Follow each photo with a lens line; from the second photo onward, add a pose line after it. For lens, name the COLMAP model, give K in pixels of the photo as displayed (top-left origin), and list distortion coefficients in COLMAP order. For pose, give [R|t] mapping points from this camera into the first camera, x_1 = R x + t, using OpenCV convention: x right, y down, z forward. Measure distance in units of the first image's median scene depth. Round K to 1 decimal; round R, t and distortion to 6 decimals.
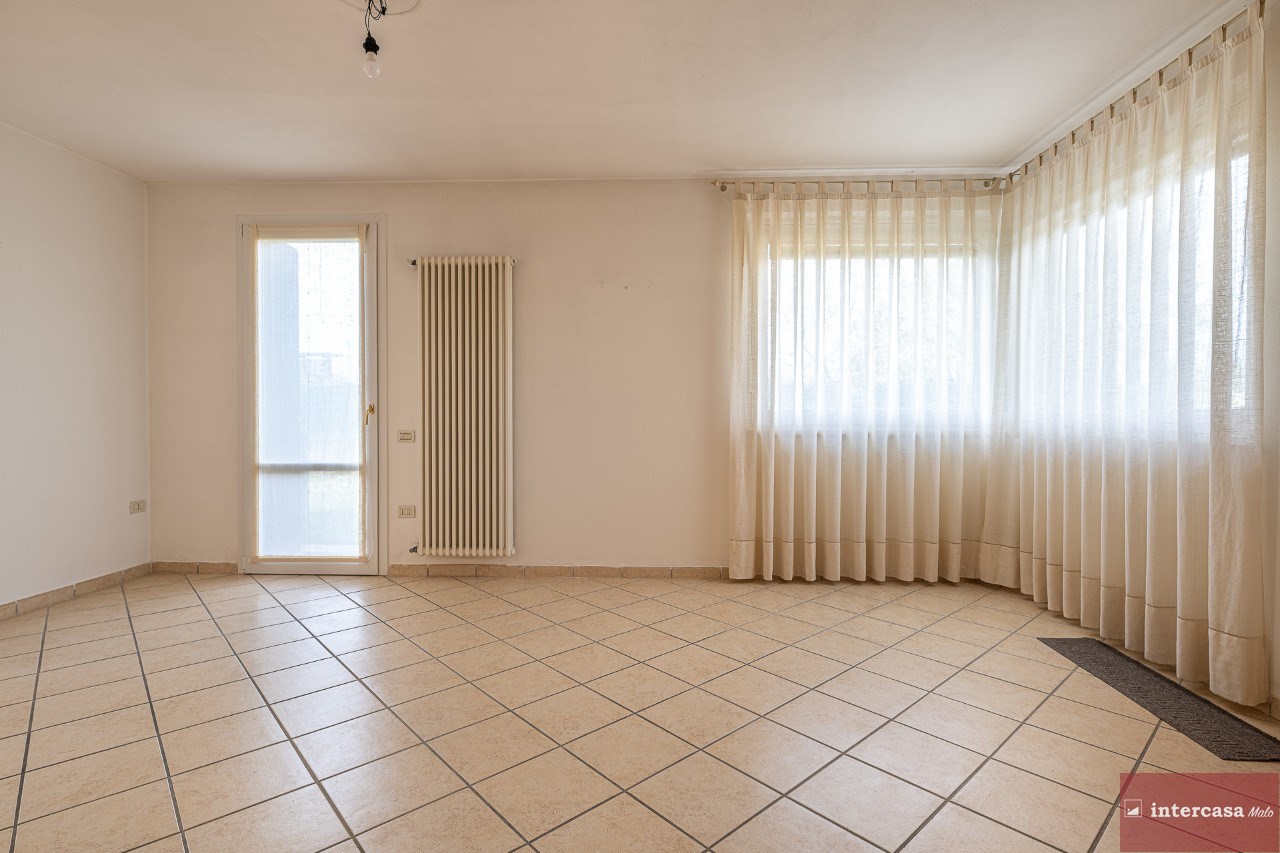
lens RADIAL K [[626.4, 0, 639.9], [0, 626.4, 415.1], [0, 0, 1]] dist [0.000163, -0.000588]
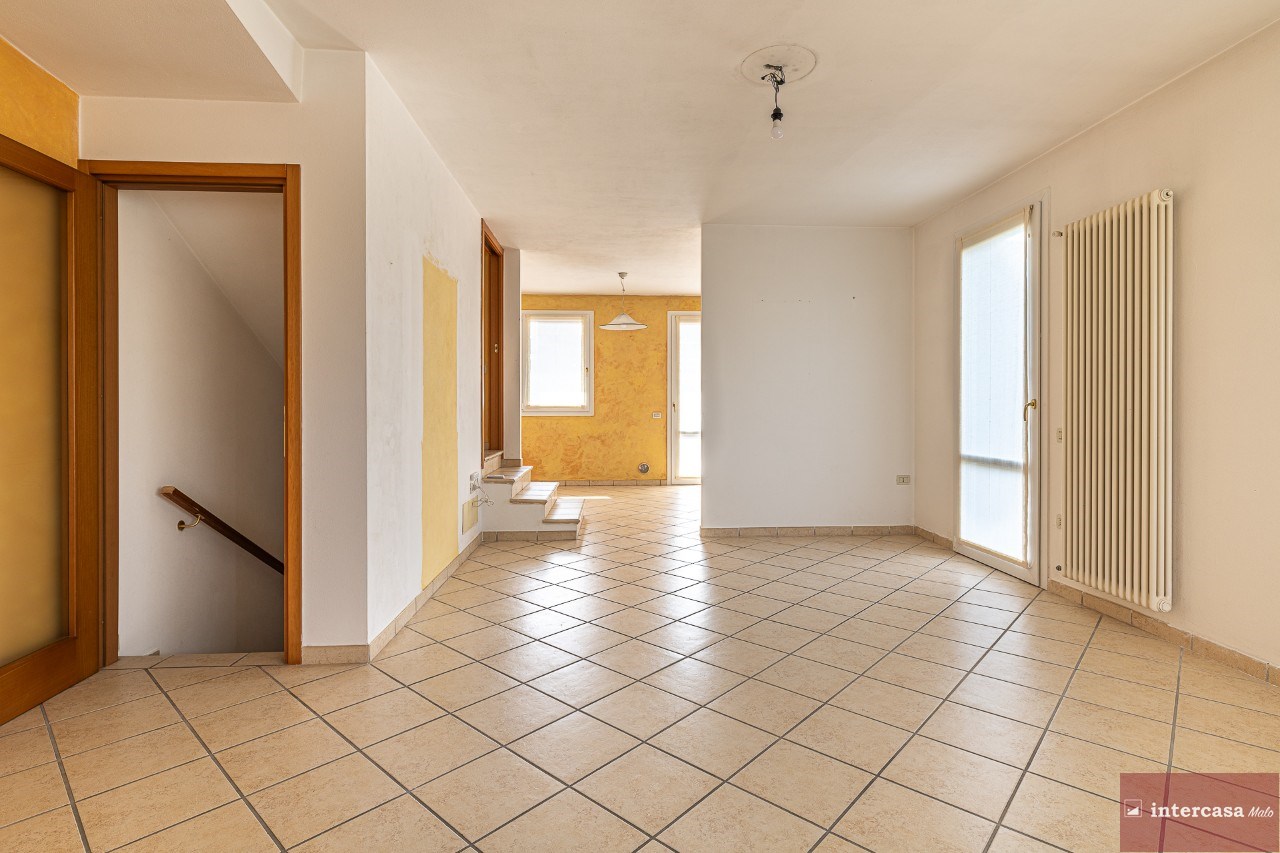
lens RADIAL K [[626.4, 0, 648.1], [0, 626.4, 404.9], [0, 0, 1]] dist [0.000163, -0.000588]
pose [[0.108726, 0.001384, -0.994071, 0.428103], [-0.010376, 0.999946, 0.000257, -0.003350], [0.994018, 0.010286, 0.108734, 0.336673]]
